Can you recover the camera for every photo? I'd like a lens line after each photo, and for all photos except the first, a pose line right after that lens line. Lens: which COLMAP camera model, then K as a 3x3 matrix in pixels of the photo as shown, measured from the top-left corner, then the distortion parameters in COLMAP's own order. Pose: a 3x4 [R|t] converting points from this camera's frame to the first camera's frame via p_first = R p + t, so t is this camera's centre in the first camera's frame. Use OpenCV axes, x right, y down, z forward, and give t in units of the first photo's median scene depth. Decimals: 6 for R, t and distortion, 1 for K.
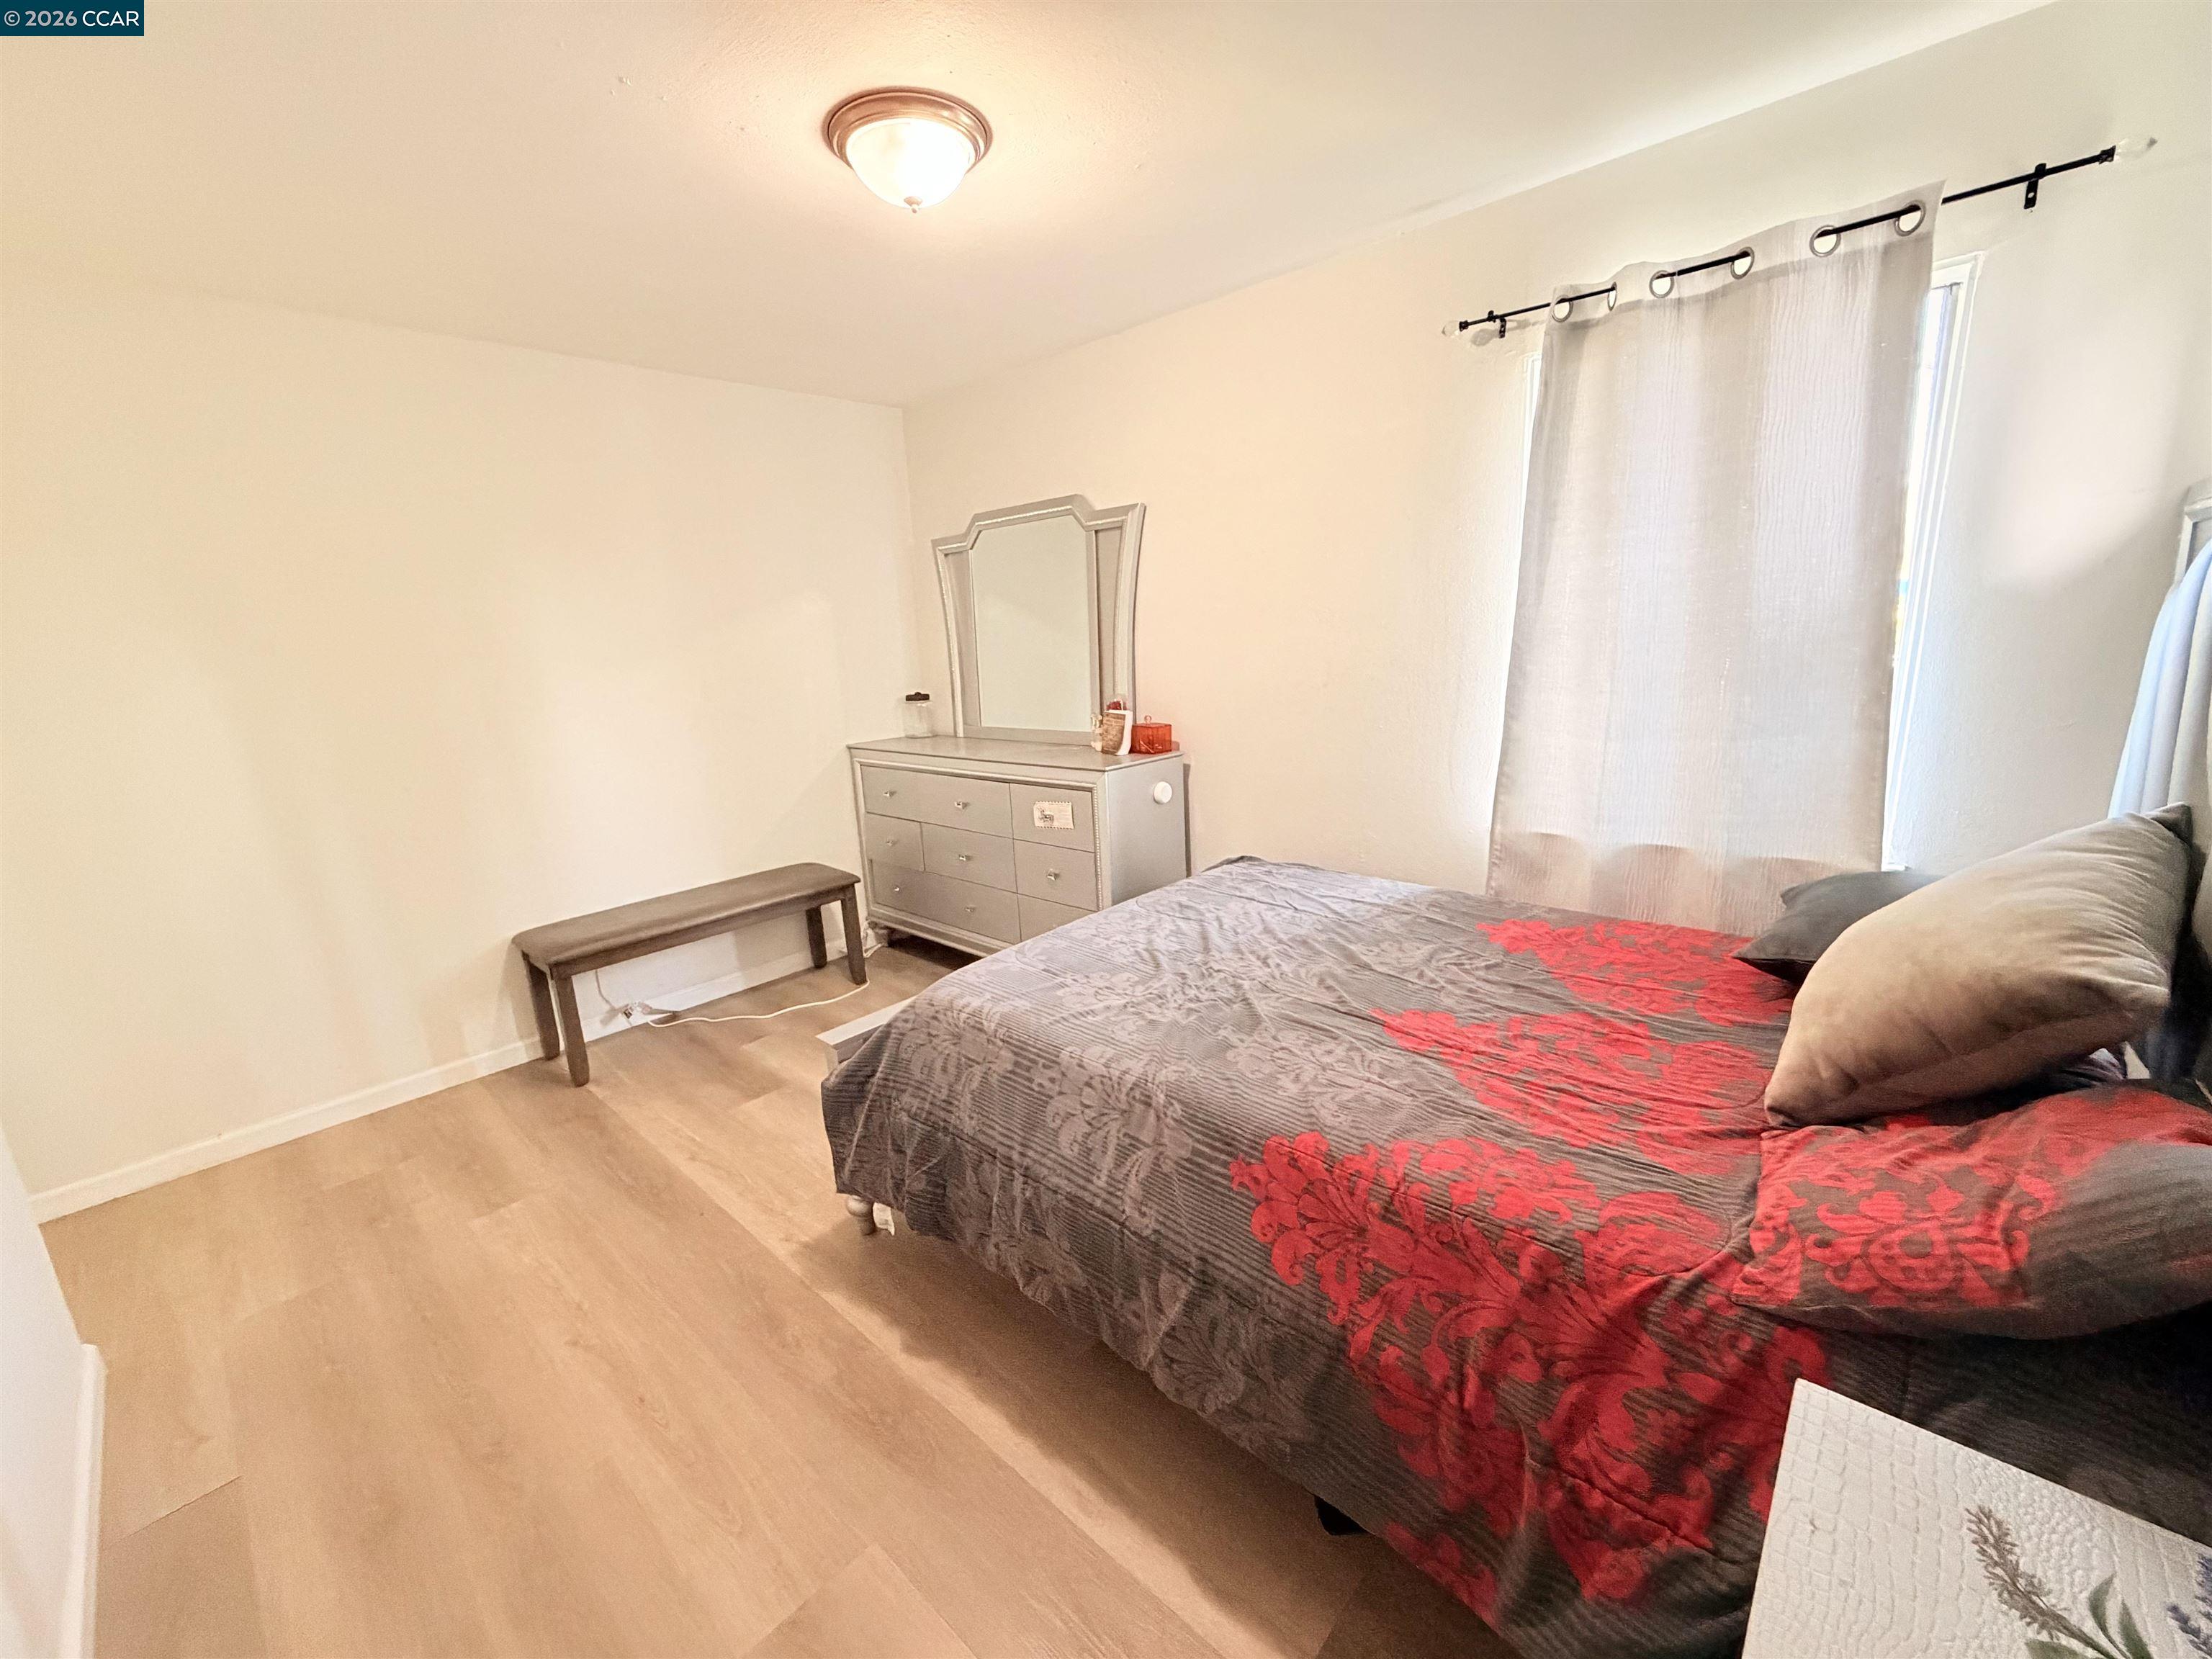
lens RADIAL K [[882.9, 0, 1102.6], [0, 882.9, 829.2], [0, 0, 1]] dist [-0.001187, 0.000040]
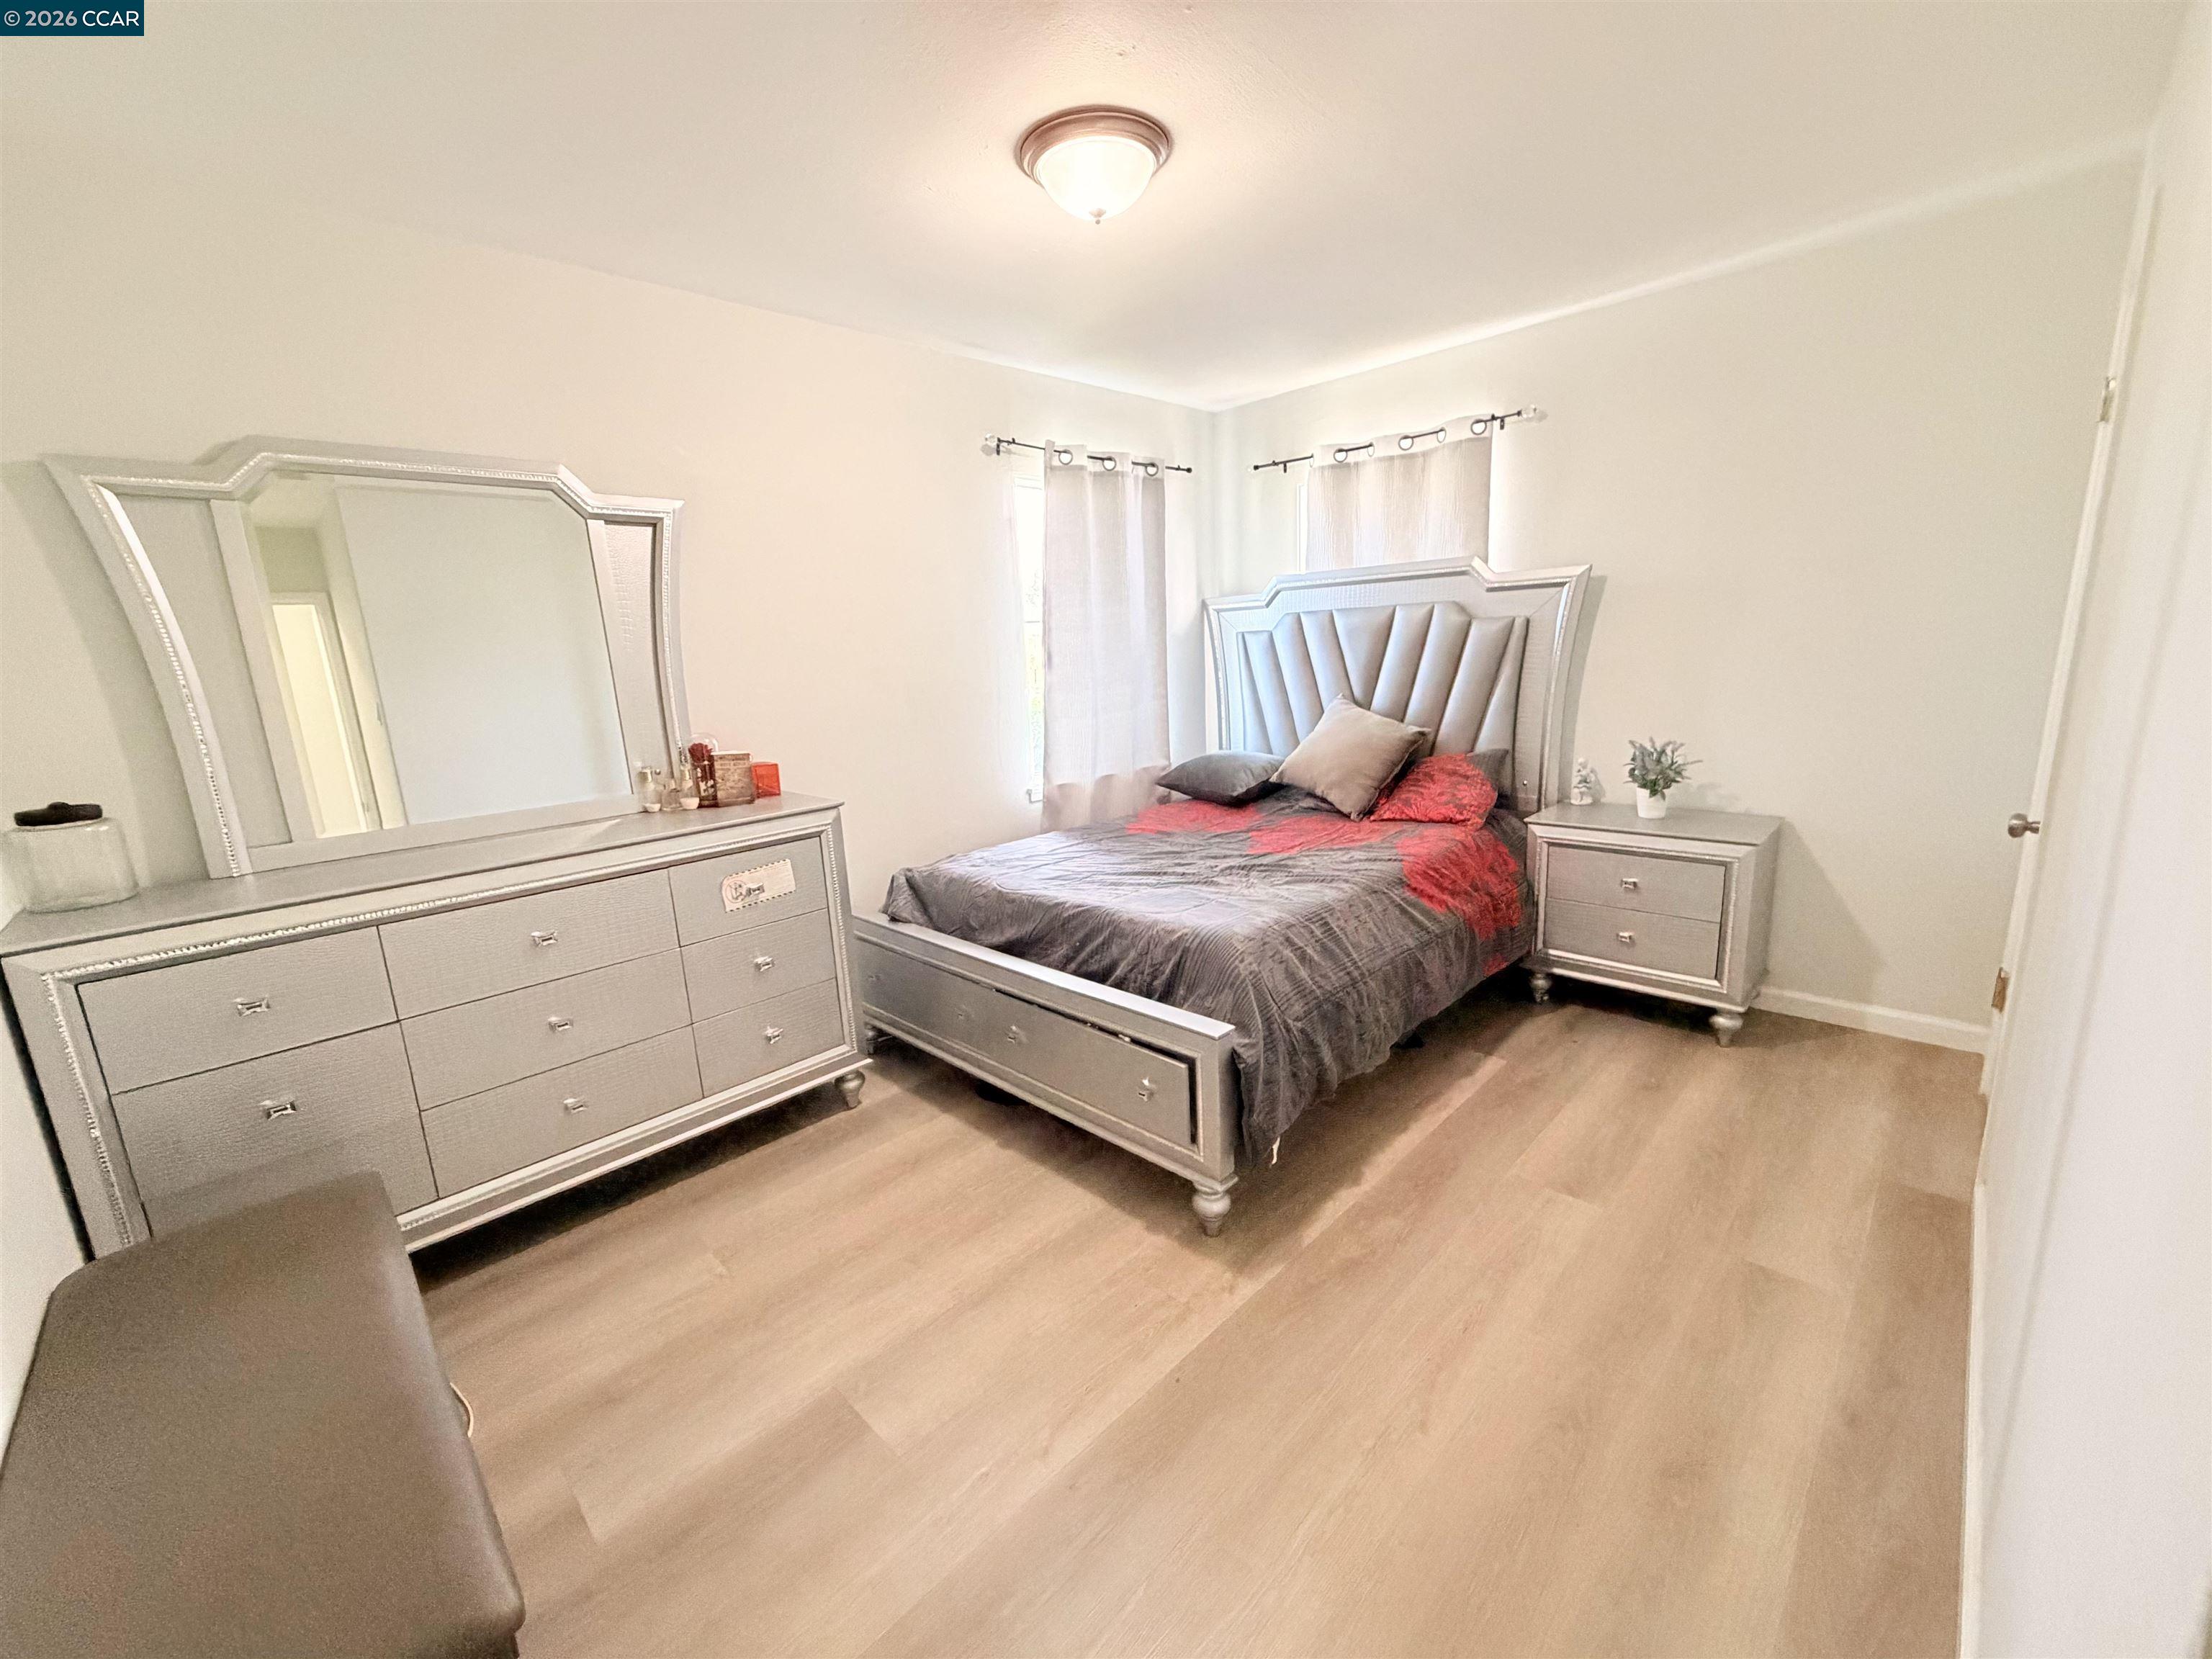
lens RADIAL K [[882.9, 0, 1101.2], [0, 882.9, 827.0], [0, 0, 1]] dist [-0.001187, 0.000040]
pose [[0.044548, -0.158655, 0.986329, -1.254280], [0.262033, 0.954597, 0.141716, -0.150456], [-0.964030, 0.252137, 0.084099, 1.003811]]
